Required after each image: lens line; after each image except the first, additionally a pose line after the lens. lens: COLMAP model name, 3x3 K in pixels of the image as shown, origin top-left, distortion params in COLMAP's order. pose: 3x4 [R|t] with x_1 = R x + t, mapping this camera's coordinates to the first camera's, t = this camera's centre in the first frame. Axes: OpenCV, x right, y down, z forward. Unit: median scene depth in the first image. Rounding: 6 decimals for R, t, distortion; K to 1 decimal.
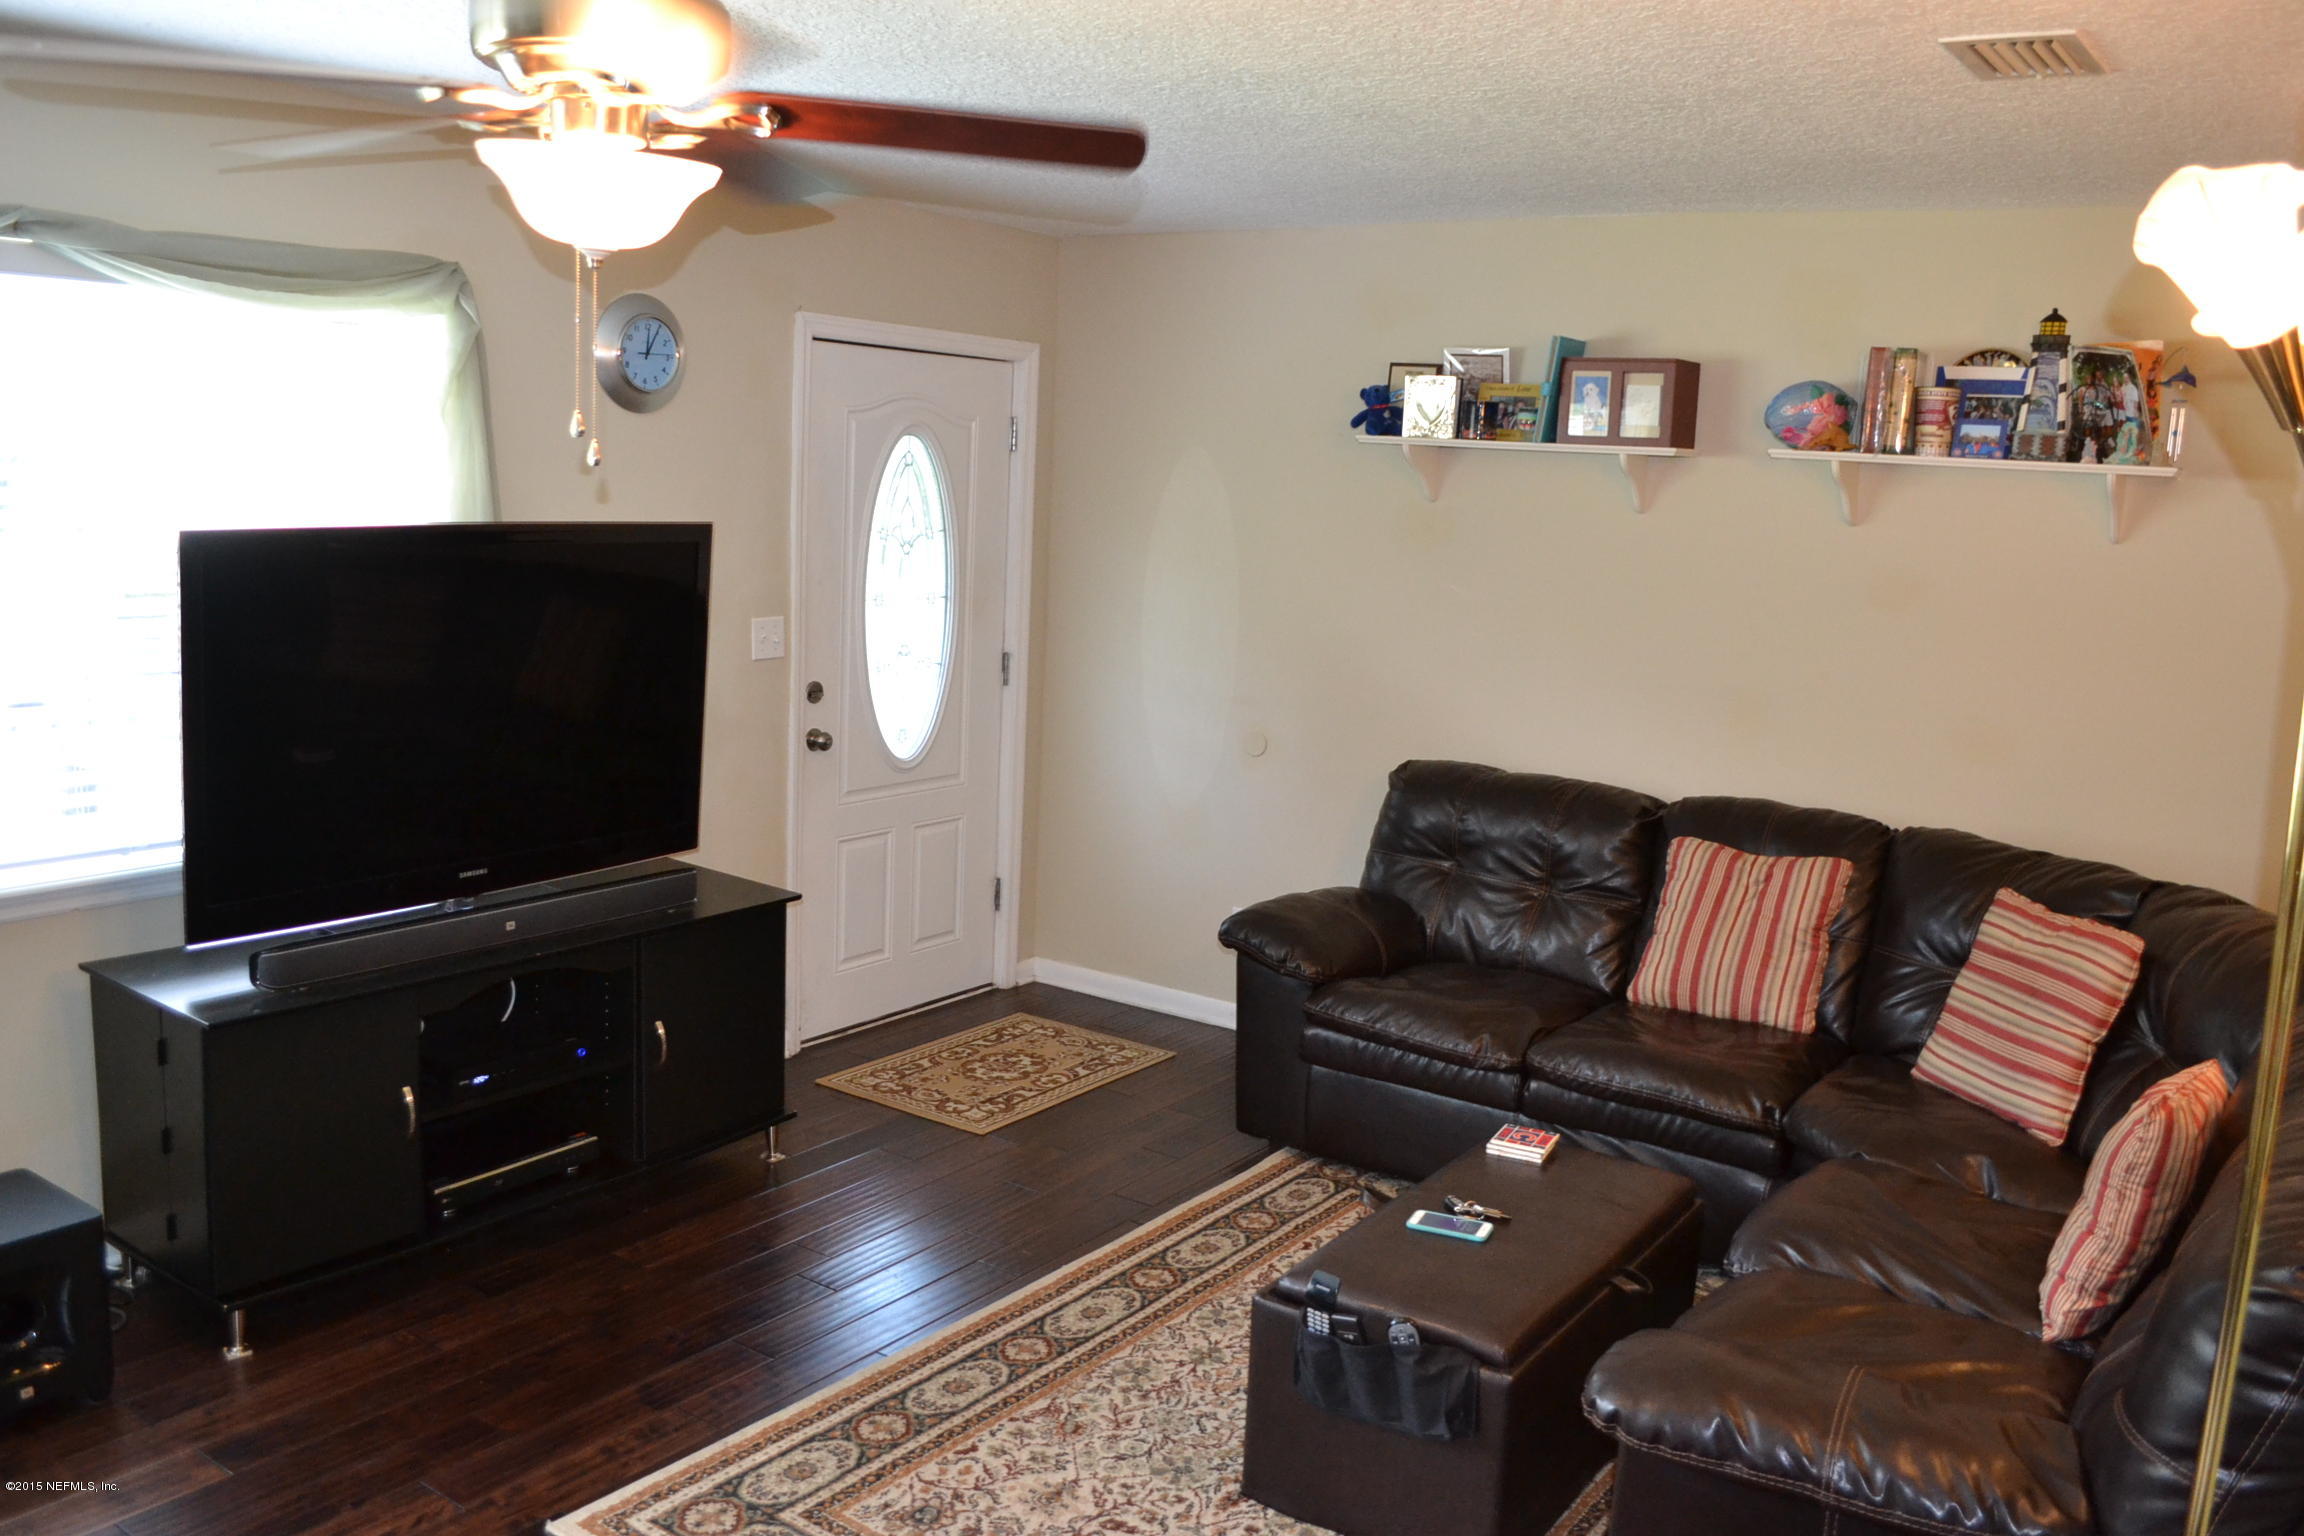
lens RADIAL K [[1843.9, 0, 1152.0], [0, 1843.9, 768.0], [0, 0, 1]] dist [-0.070706, 0.002416]
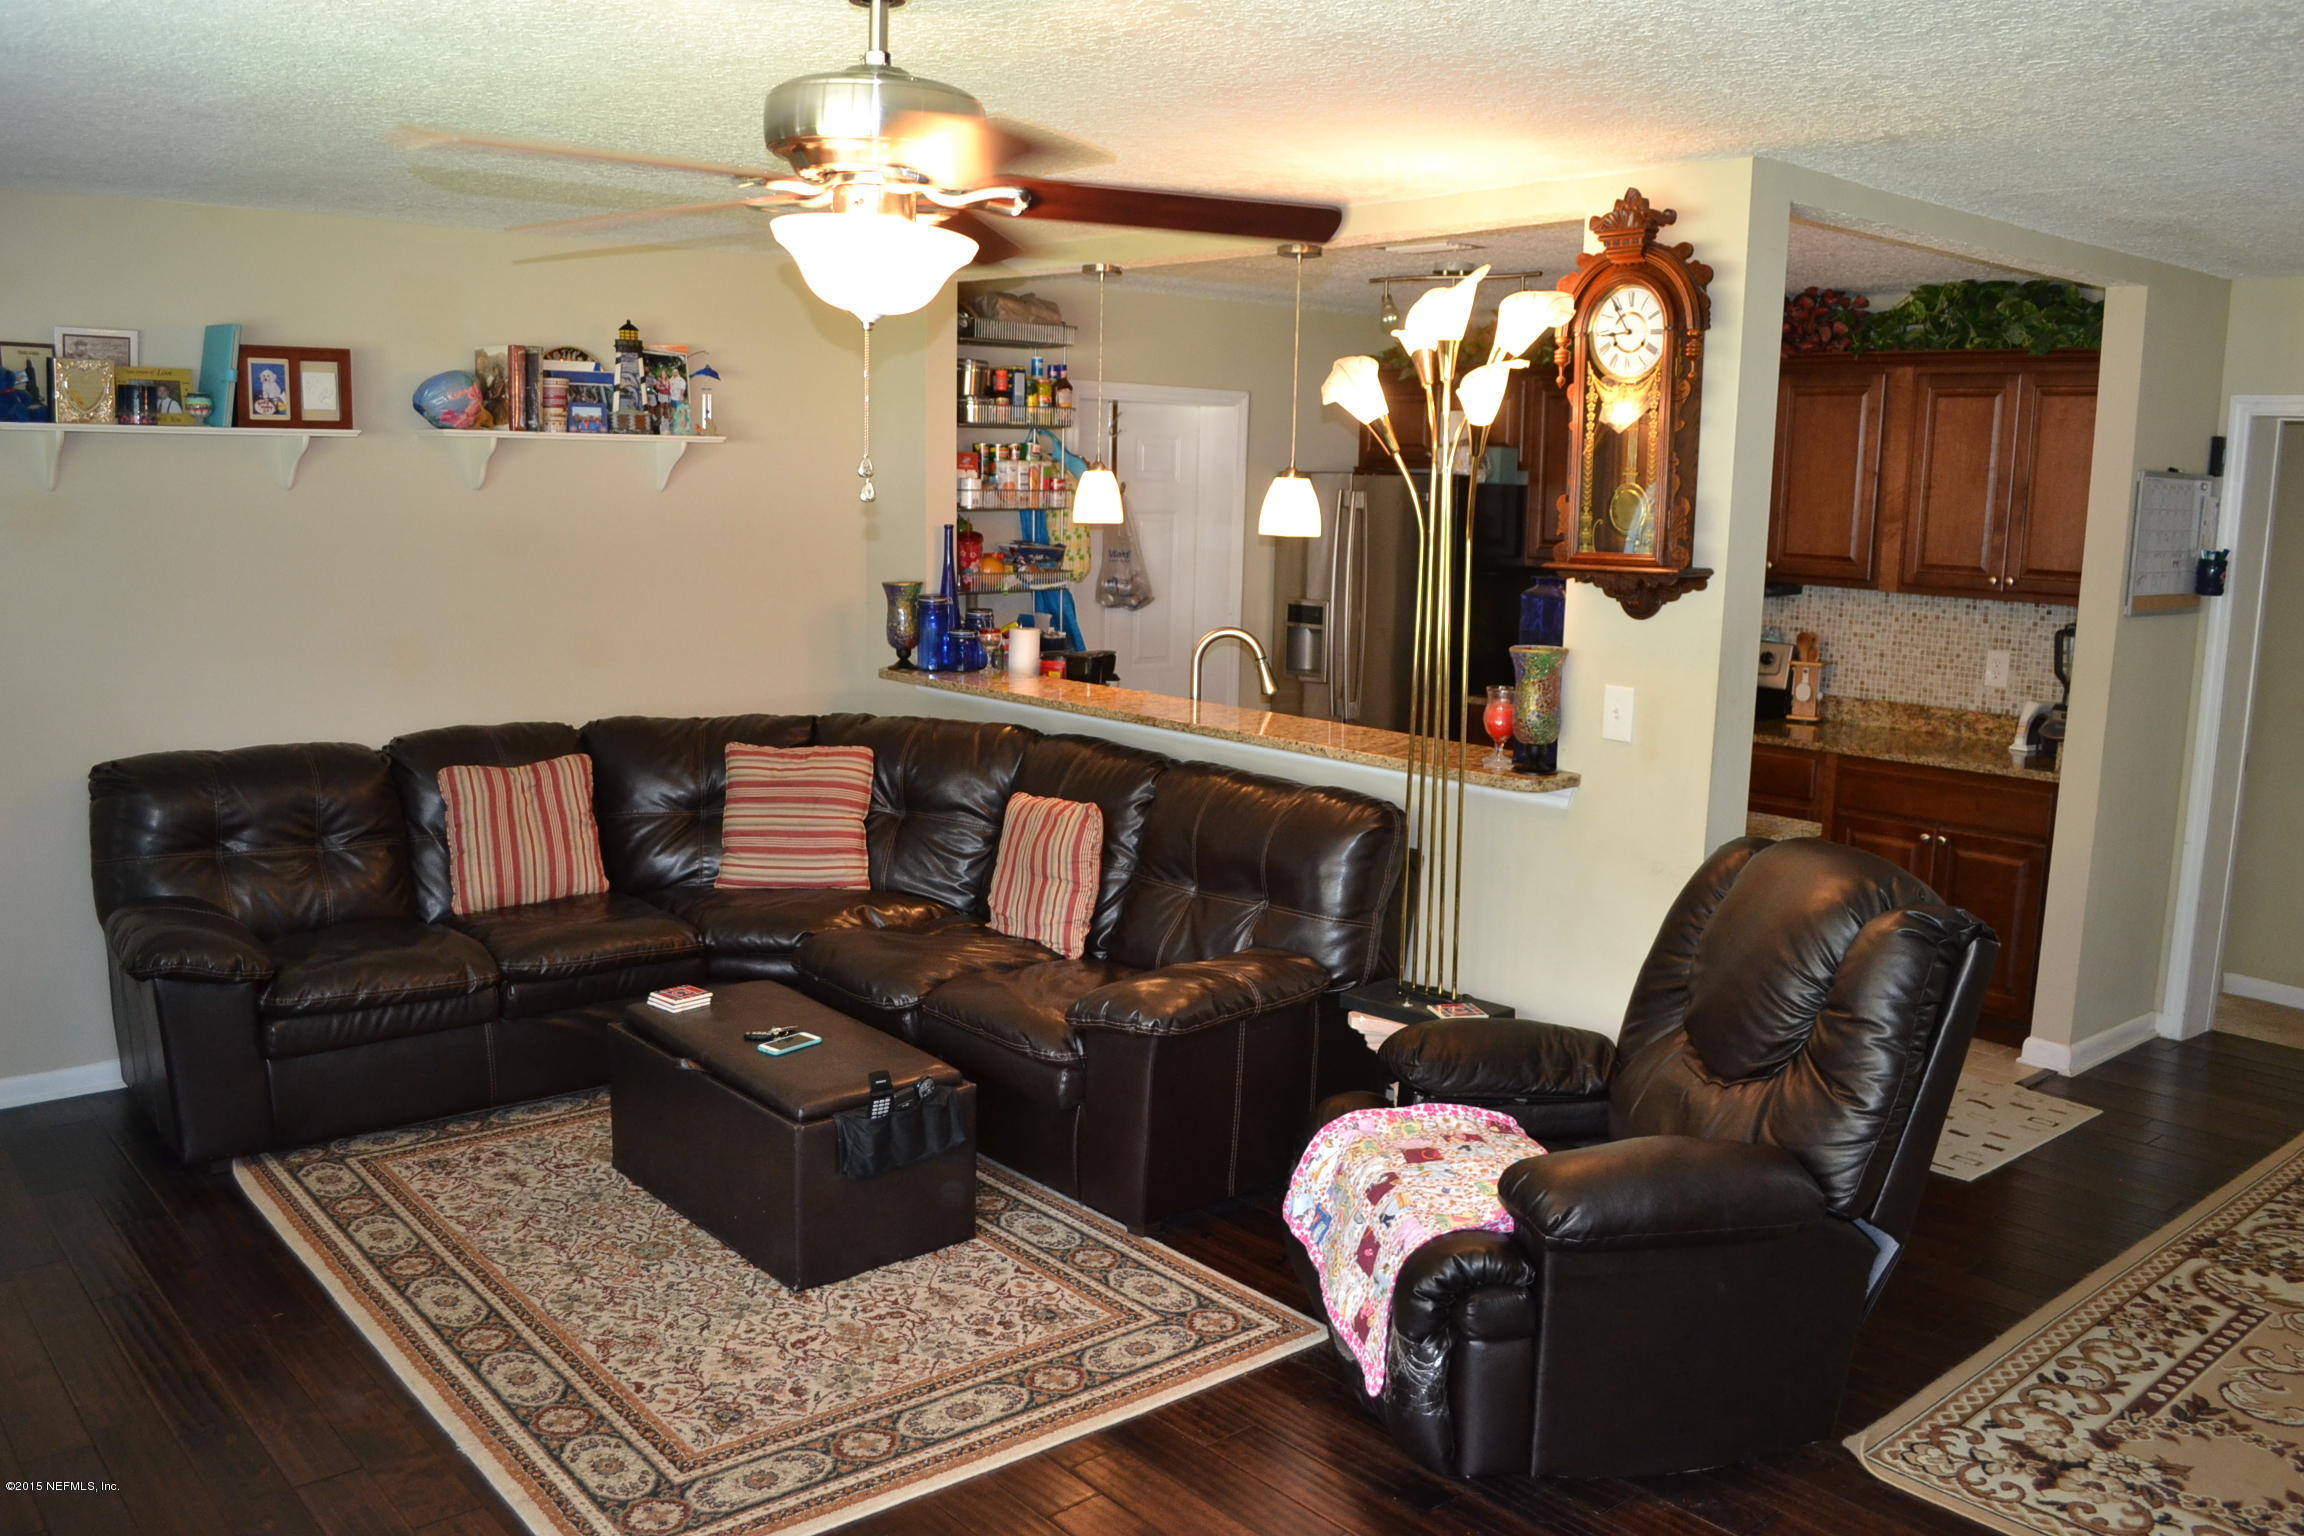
lens RADIAL K [[1836.7, 0, 1152.0], [0, 1836.7, 768.0], [0, 0, 1]] dist [-0.087553, -0.000924]
pose [[0.249847, -0.193207, 0.948814, -0.741084], [0.144863, 0.976321, 0.160663, -0.088068], [-0.957388, 0.097307, 0.271919, 0.285623]]
